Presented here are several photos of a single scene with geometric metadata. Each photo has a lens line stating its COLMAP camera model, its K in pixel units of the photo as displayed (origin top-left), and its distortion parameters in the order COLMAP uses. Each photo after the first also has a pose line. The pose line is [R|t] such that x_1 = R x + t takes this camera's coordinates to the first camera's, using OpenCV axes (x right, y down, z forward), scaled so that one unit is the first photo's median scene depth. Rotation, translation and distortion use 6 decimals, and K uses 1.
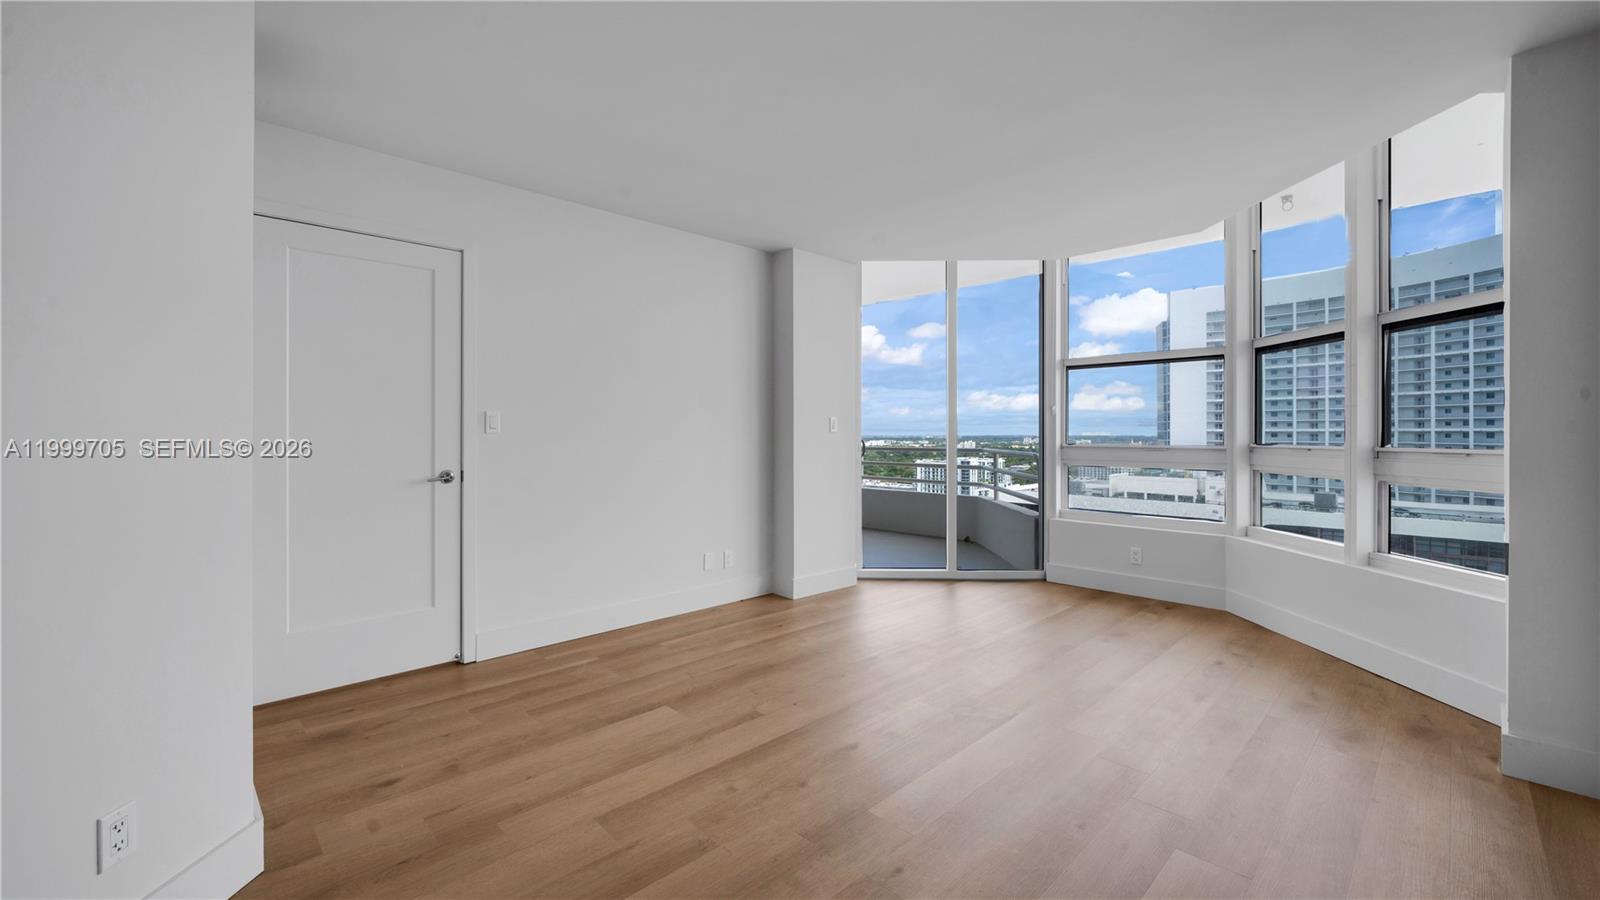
lens RADIAL K [[630.4, 0, 826.5], [0, 630.4, 438.6], [0, 0, 1]] dist [-0.015548, 0.000906]
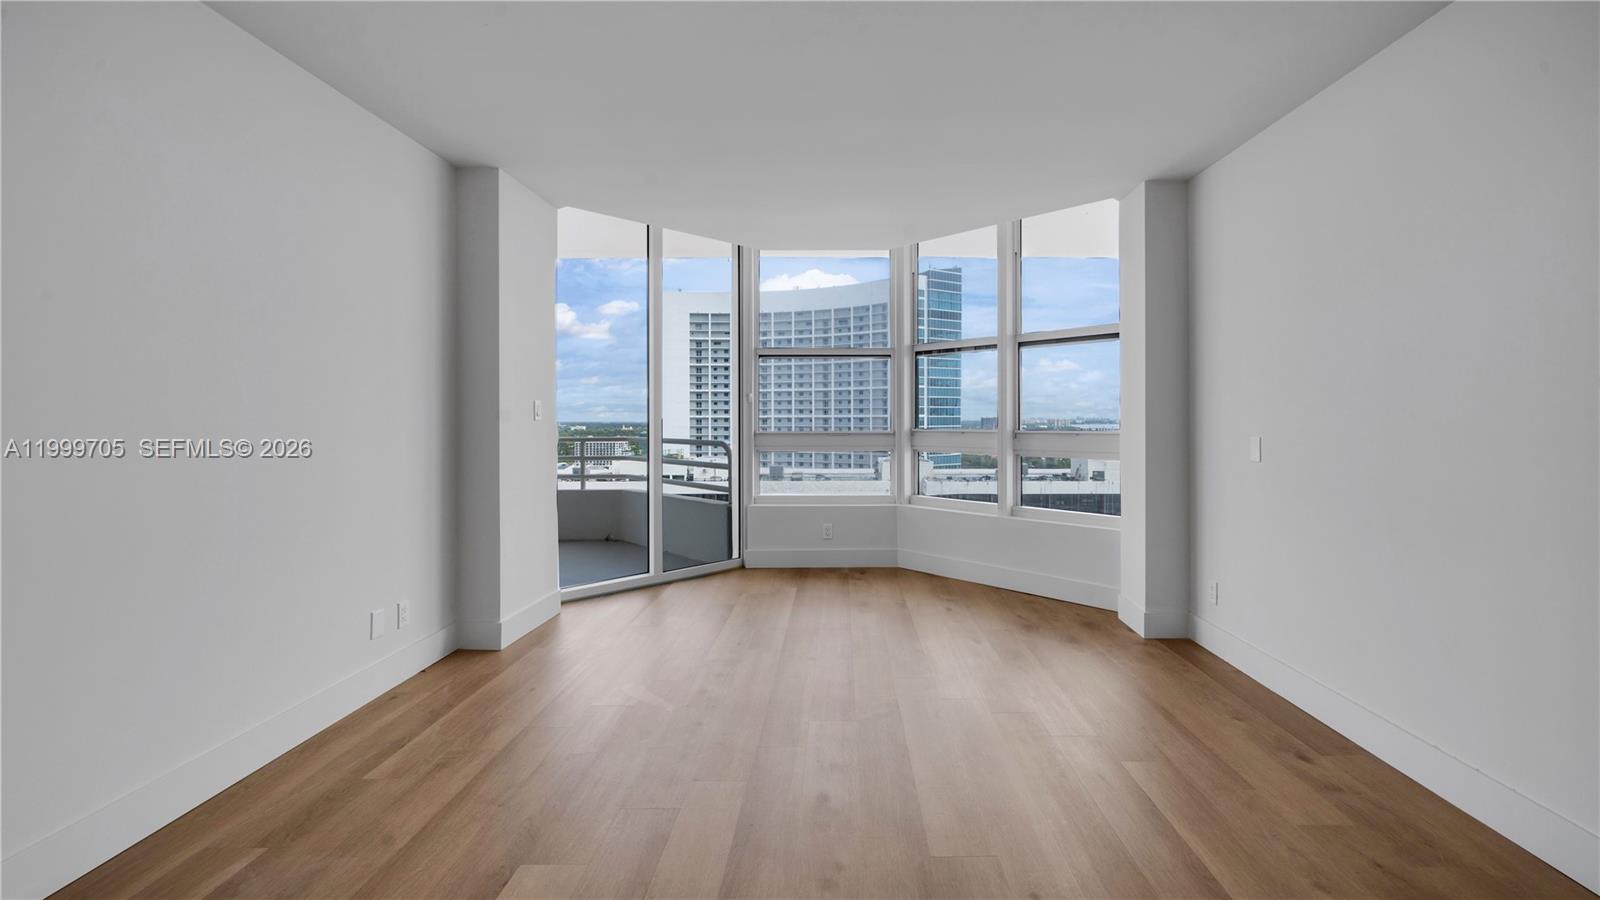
lens RADIAL K [[630.4, 0, 792.5], [0, 630.4, 434.2], [0, 0, 1]] dist [-0.015548, 0.000906]
pose [[0.714977, -0.018938, 0.698892, -0.319747], [0.007626, 0.999785, 0.019290, -0.007690], [-0.699107, -0.008463, 0.714967, 0.243501]]
